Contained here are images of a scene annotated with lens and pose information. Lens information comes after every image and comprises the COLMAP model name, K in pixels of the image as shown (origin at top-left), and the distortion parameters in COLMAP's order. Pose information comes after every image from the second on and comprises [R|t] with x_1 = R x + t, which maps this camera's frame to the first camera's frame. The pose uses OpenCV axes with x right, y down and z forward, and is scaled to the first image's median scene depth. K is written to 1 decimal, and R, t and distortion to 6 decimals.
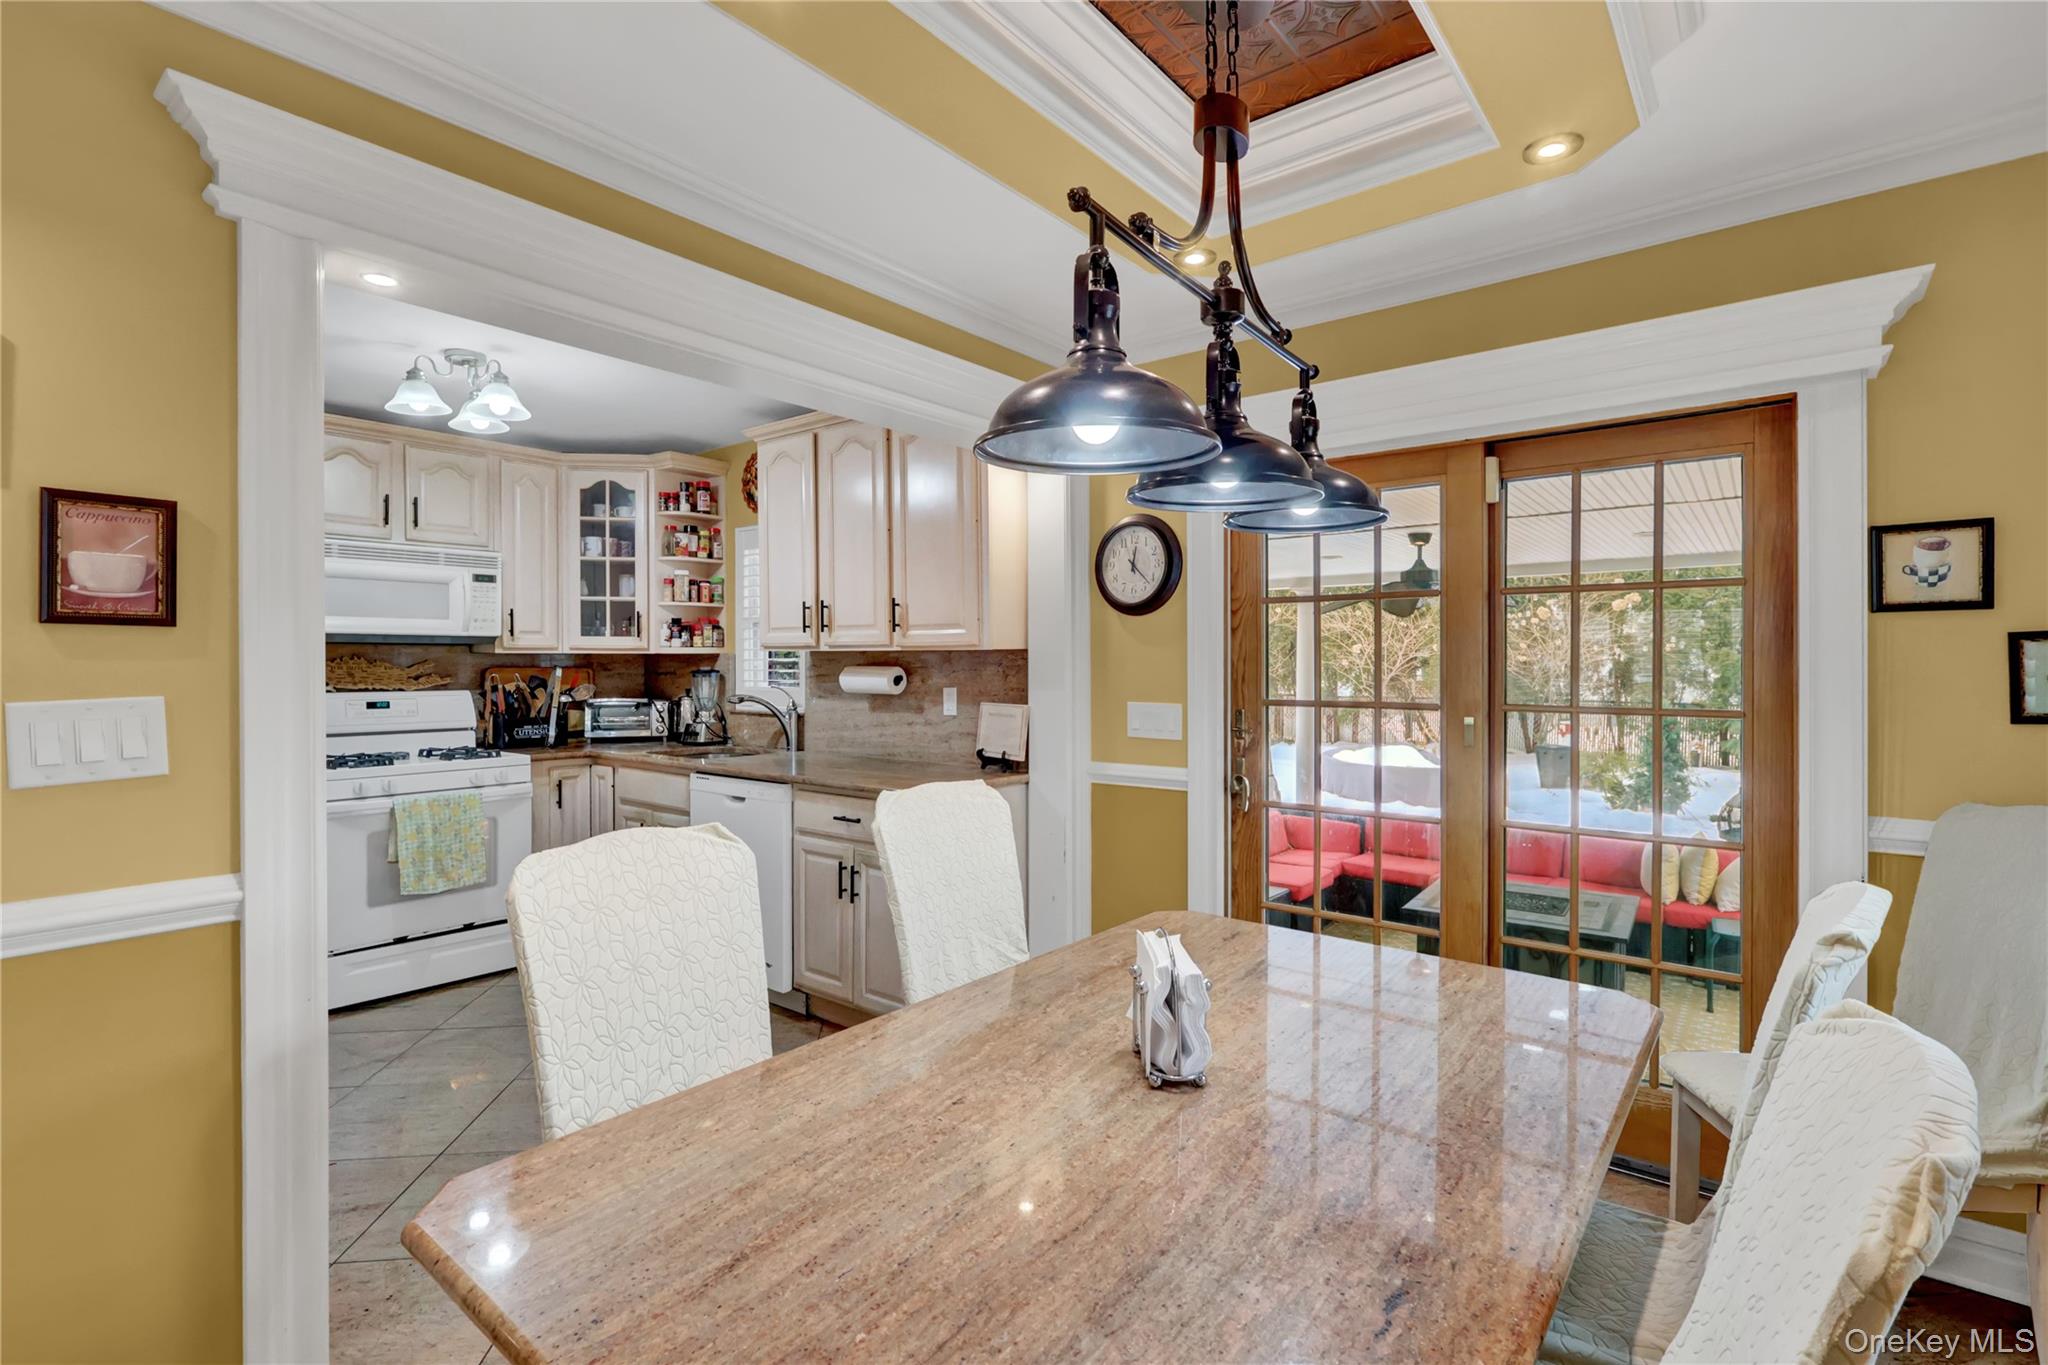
lens RADIAL K [[951.3, 0, 1018.8], [0, 951.3, 674.6], [0, 0, 1]] dist [-0.001501, -0.000325]
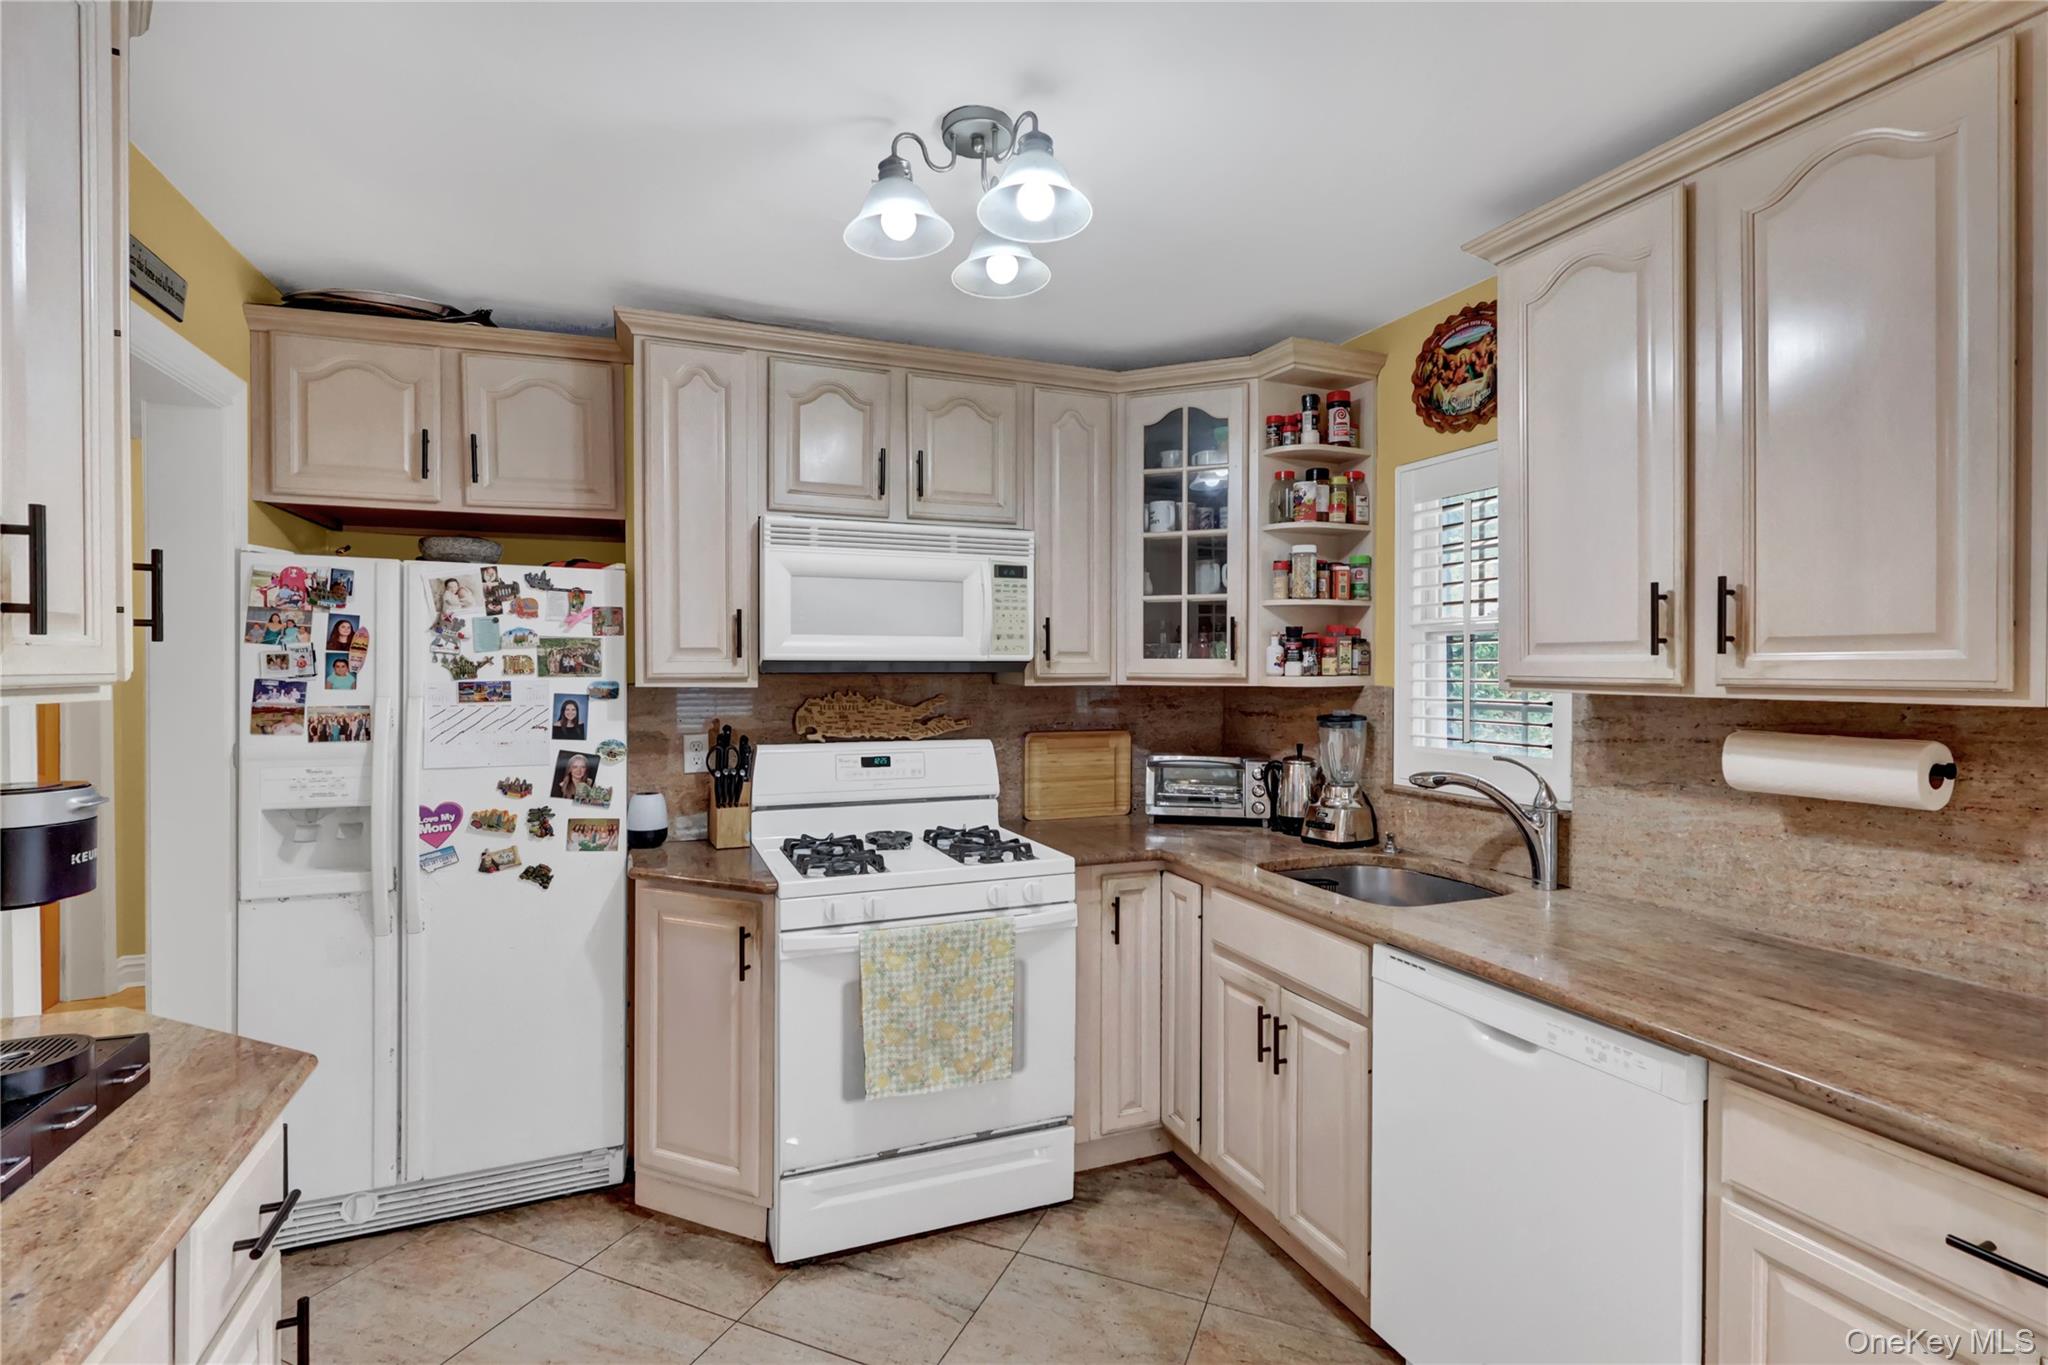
lens RADIAL K [[966.8, 0, 1024.0], [0, 966.8, 682.5], [0, 0, 1]] dist [-0.000372, -0.000063]
pose [[0.875431, 0.006421, -0.483301, -0.217423], [-0.006274, 0.999978, 0.001922, -0.025107], [0.483302, 0.001350, 0.875452, 0.395247]]
